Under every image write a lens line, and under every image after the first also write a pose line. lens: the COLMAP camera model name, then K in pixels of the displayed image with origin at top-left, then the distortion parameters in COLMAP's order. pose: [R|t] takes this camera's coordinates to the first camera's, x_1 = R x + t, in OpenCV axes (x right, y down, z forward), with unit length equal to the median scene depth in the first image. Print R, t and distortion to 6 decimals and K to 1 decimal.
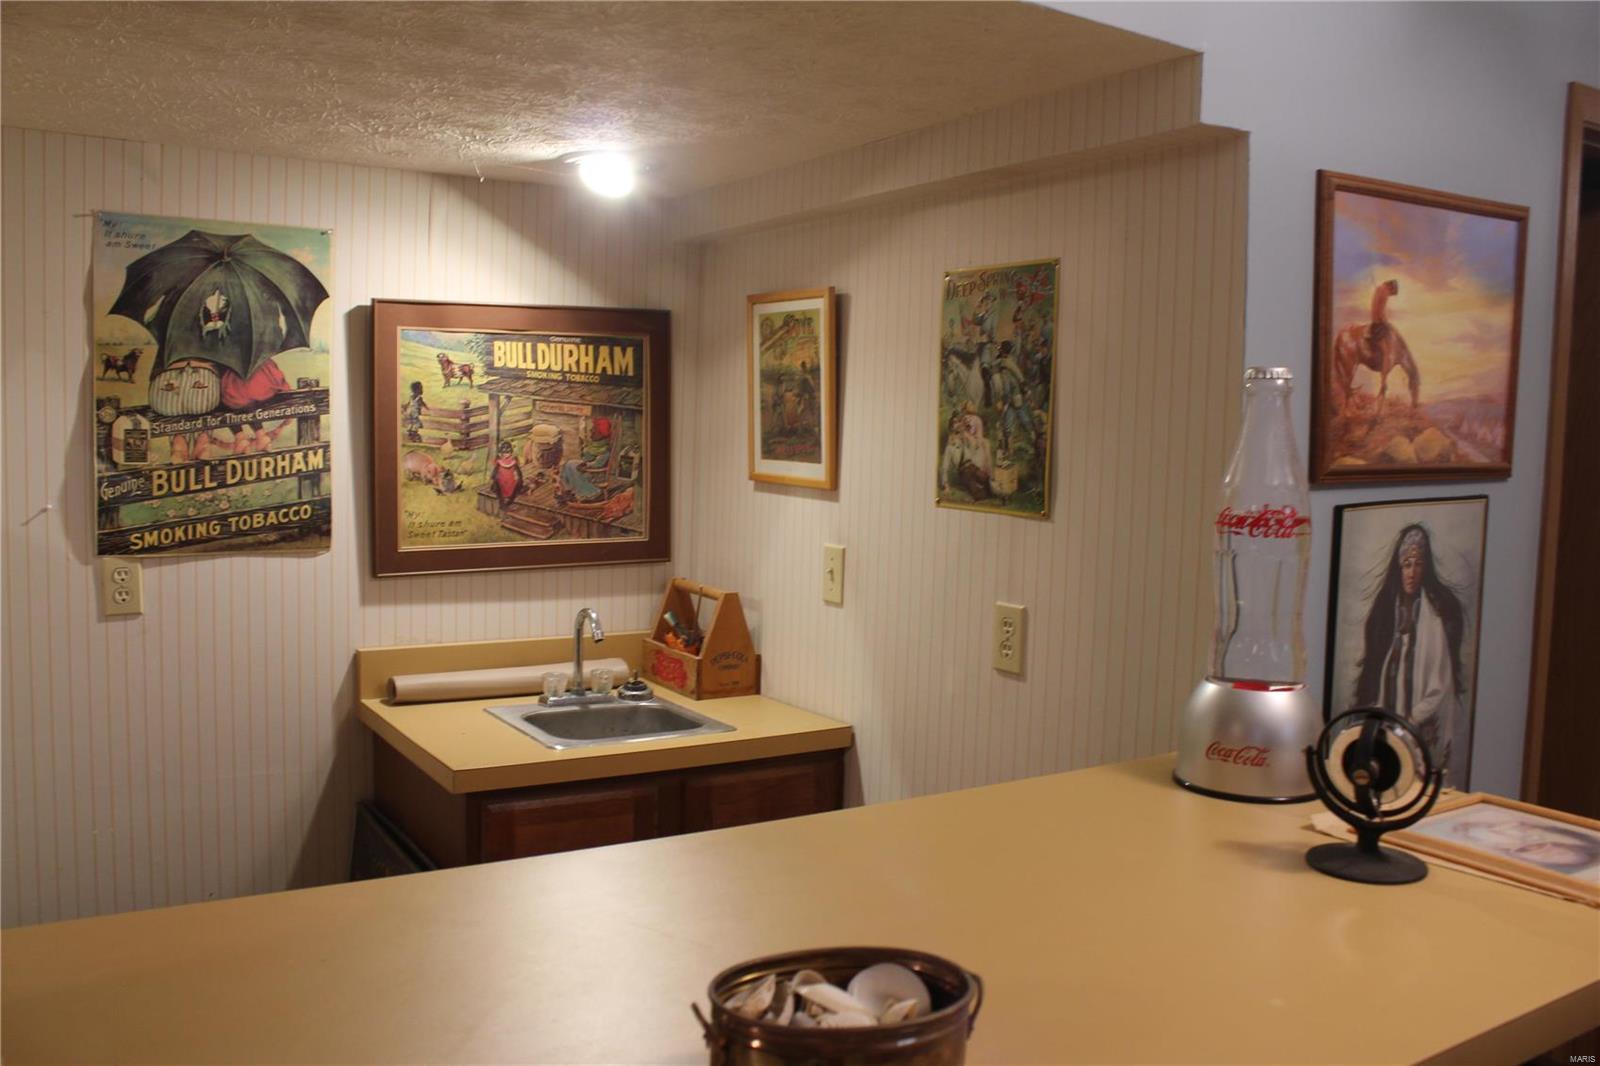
lens RADIAL K [[1346.4, 0, 796.1], [0, 1346.4, 526.6], [0, 0, 1]] dist [-0.169034, 0.158312]
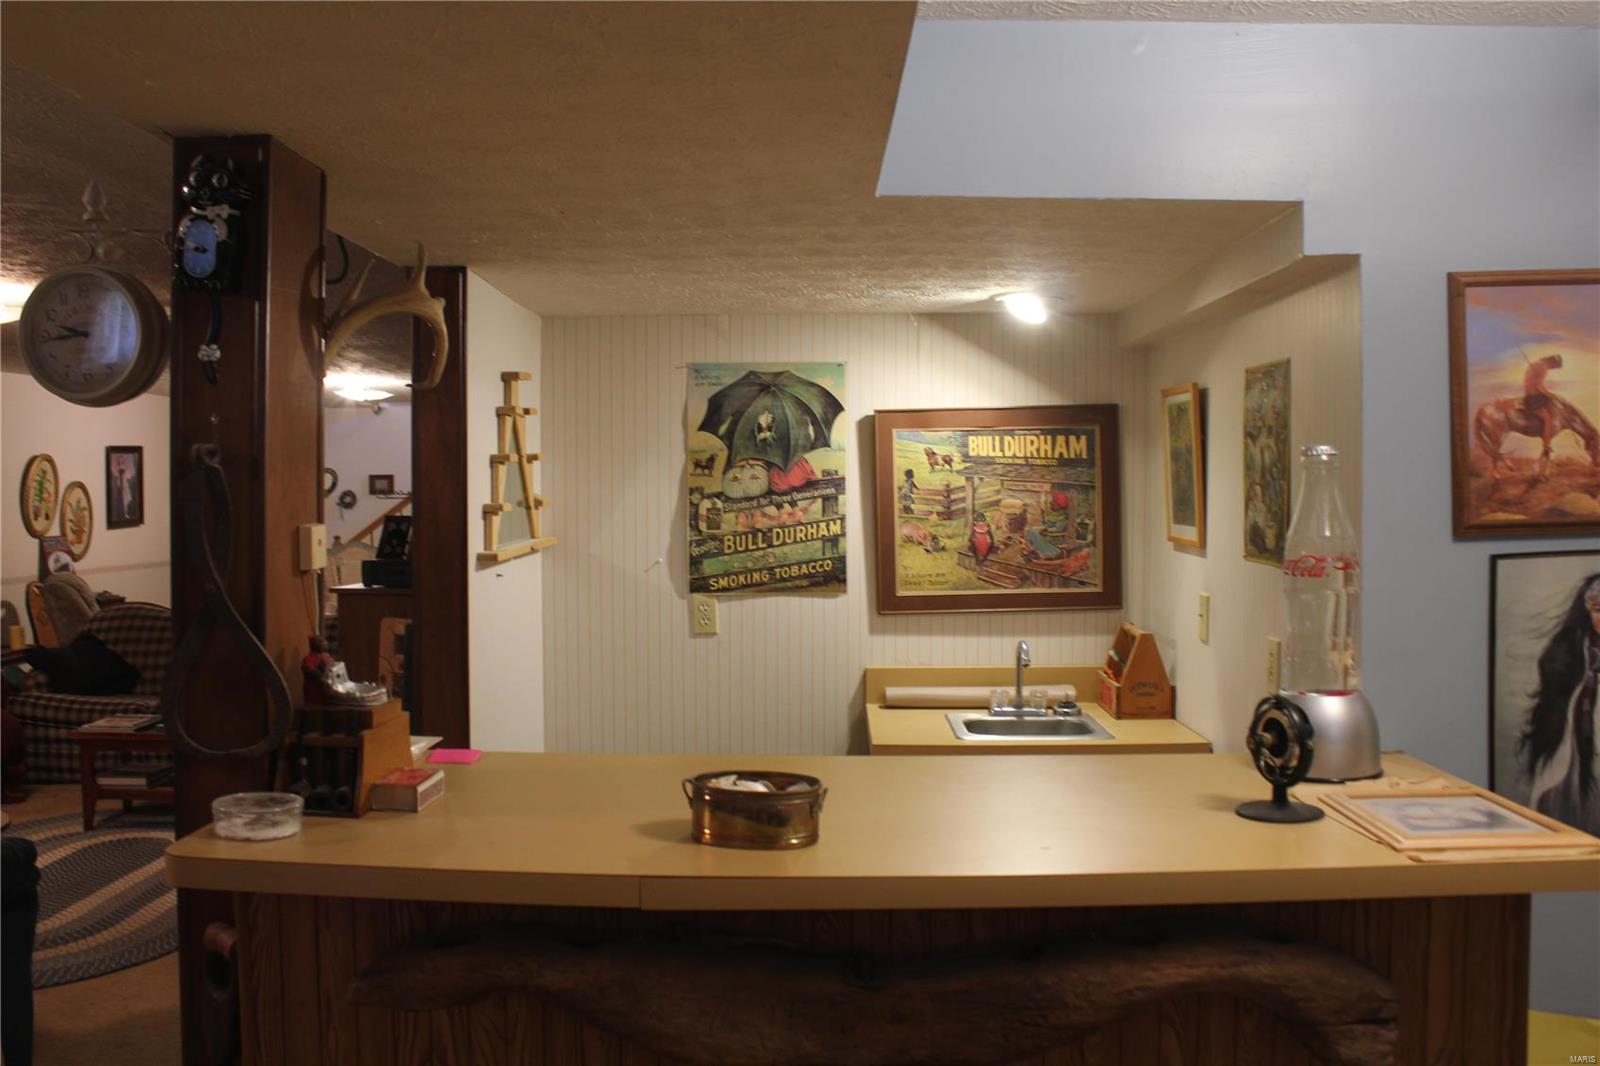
lens RADIAL K [[1346.4, 0, 796.1], [0, 1346.4, 526.6], [0, 0, 1]] dist [-0.169034, 0.158312]
pose [[0.837330, -0.012908, -0.546546, 0.393746], [-0.016023, 0.998712, -0.048134, 0.017789], [0.546463, 0.049061, 0.836045, -0.217415]]
